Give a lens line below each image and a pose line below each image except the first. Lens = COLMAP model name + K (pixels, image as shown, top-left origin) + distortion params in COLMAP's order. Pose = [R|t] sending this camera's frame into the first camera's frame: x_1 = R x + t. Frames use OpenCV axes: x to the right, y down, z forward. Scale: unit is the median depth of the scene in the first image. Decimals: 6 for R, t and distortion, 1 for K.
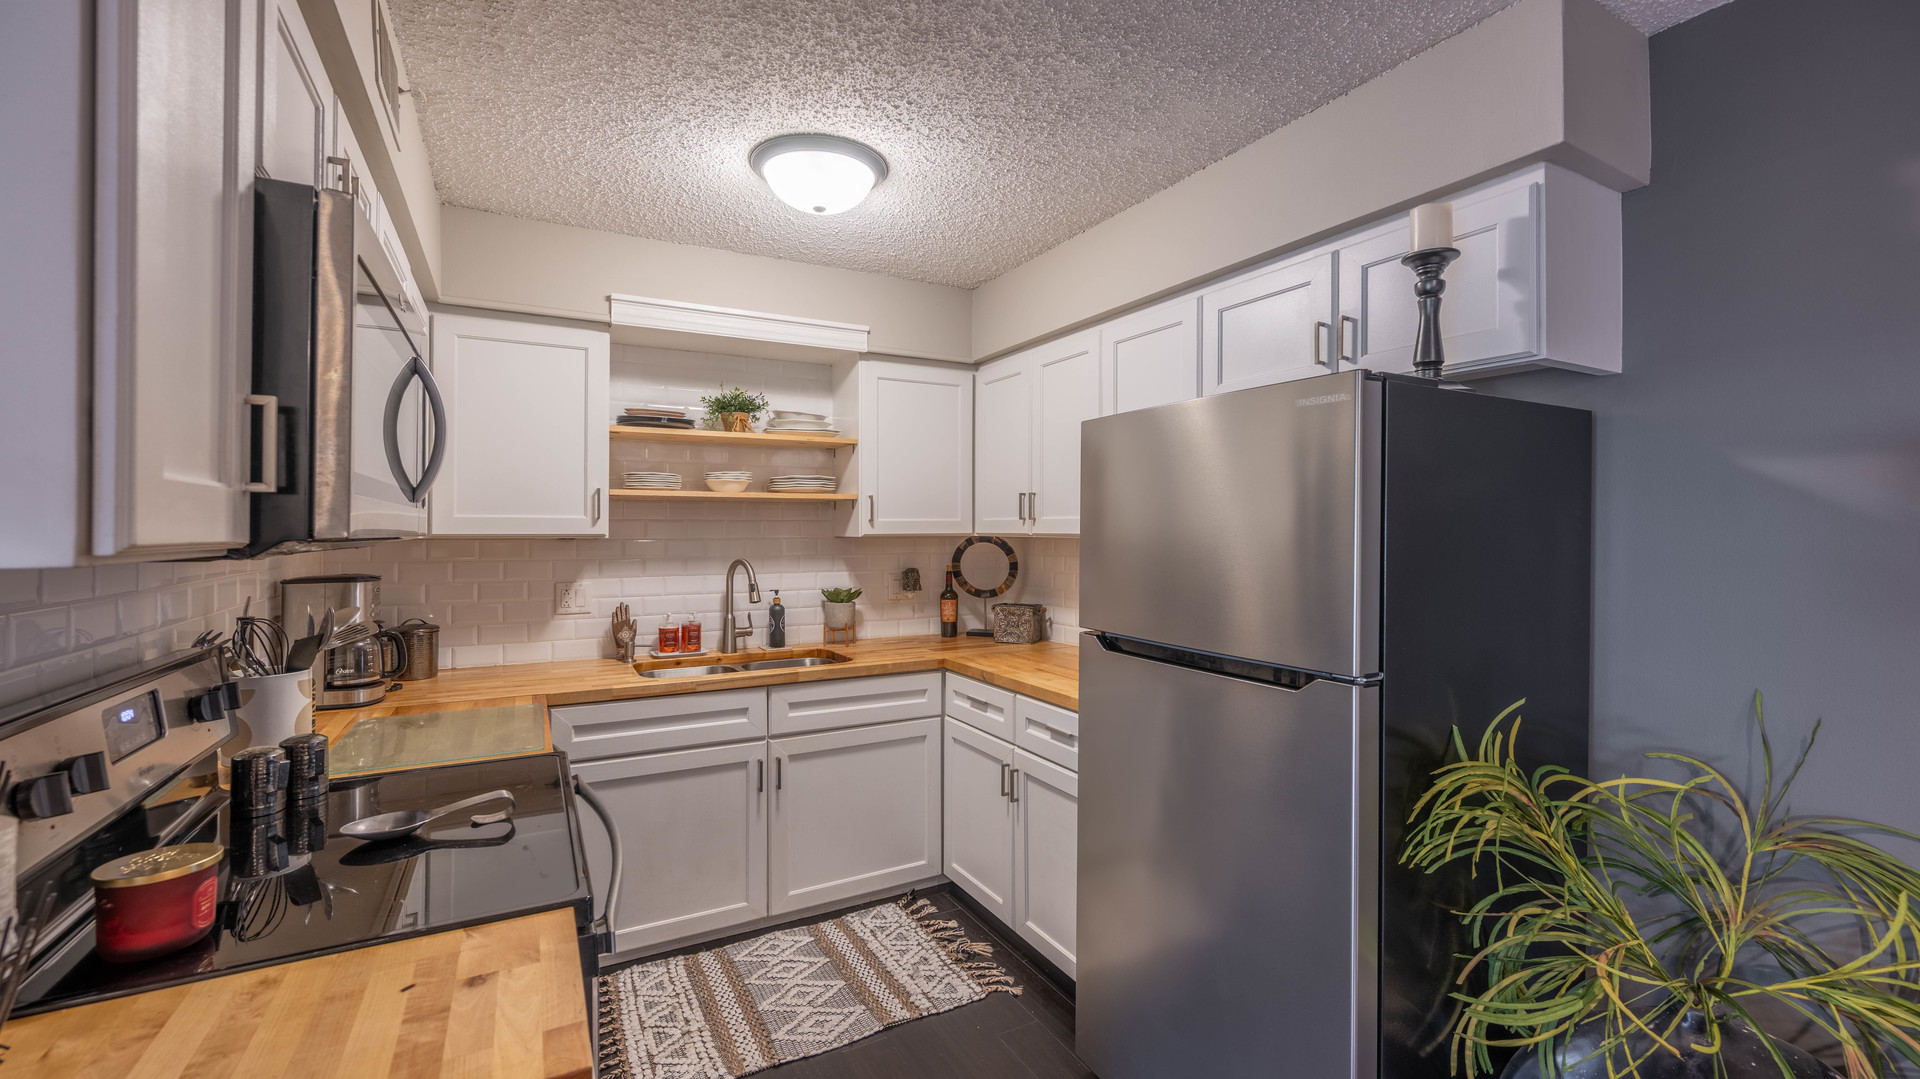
lens RADIAL K [[774.4, 0, 1026.8], [0, 774.4, 528.8], [0, 0, 1]] dist [0.000844, 0.000083]
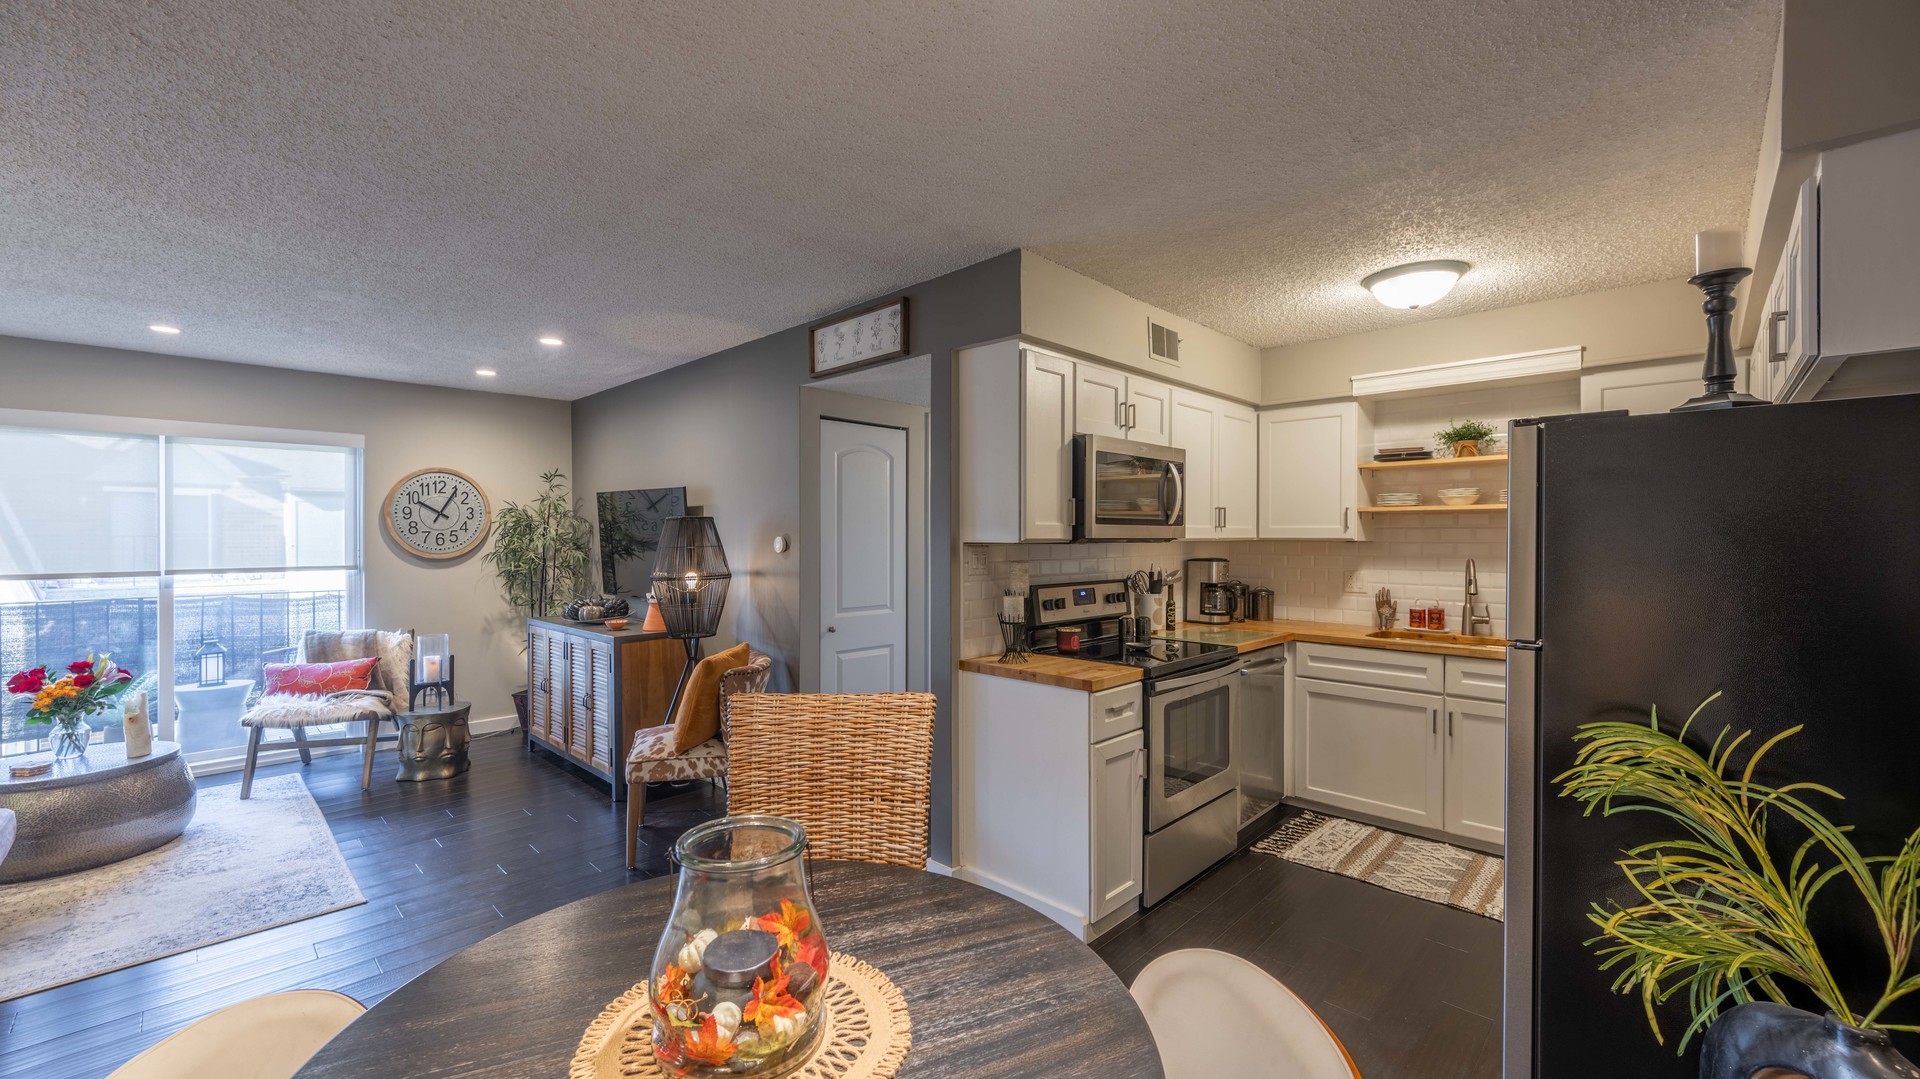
lens RADIAL K [[919.1, 0, 960.0], [0, 919.1, 539.5], [0, 0, 1]] dist [-0.000468, 0.009891]
pose [[0.290246, 0.004515, -0.956941, 0.864864], [0.001366, 0.999986, 0.005132, -0.000734], [0.956951, -0.002797, 0.290236, -0.219078]]
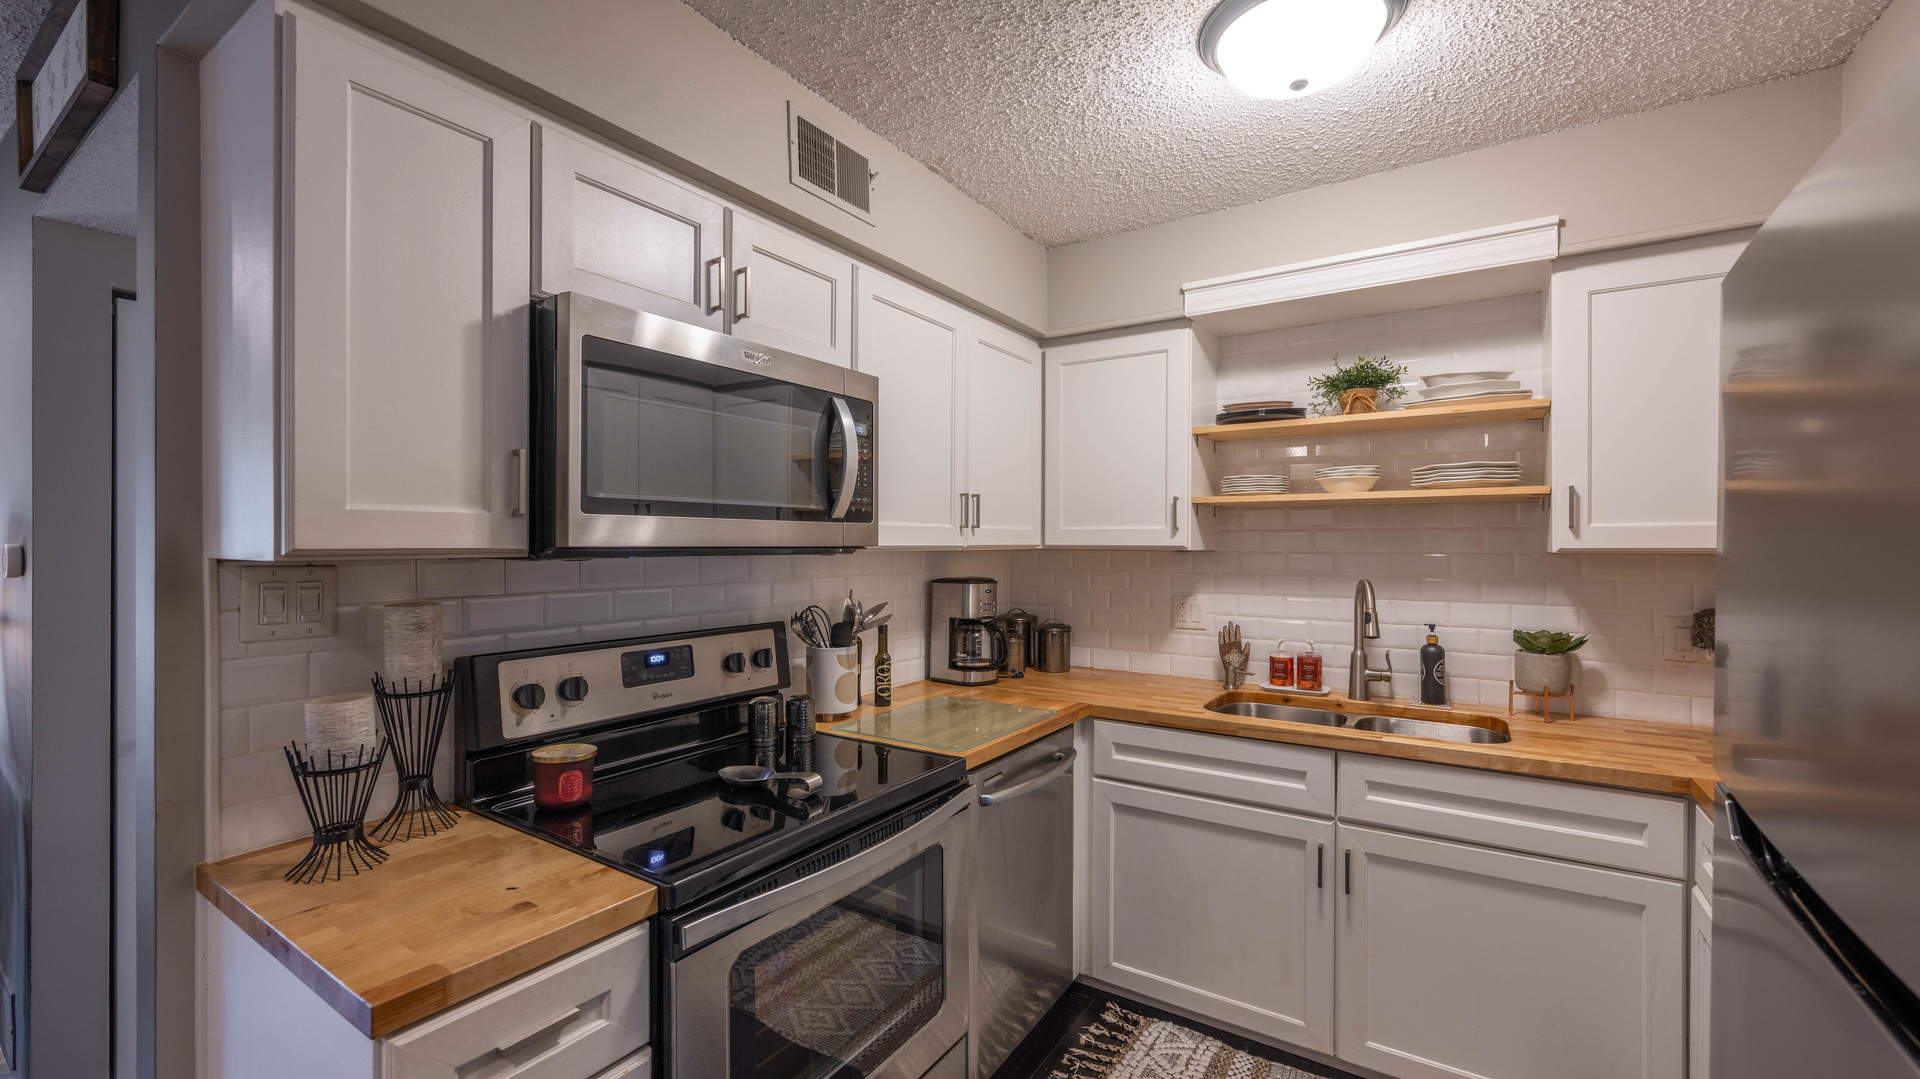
lens RADIAL K [[821.0, 0, 957.0], [0, 821.0, 544.7], [0, 0, 1]] dist [-0.001884, -0.000220]
pose [[0.408877, 0.003814, -0.912581, 0.225608], [0.000532, 0.999990, 0.004417, 0.000818], [0.912589, -0.002291, 0.408871, 0.325452]]
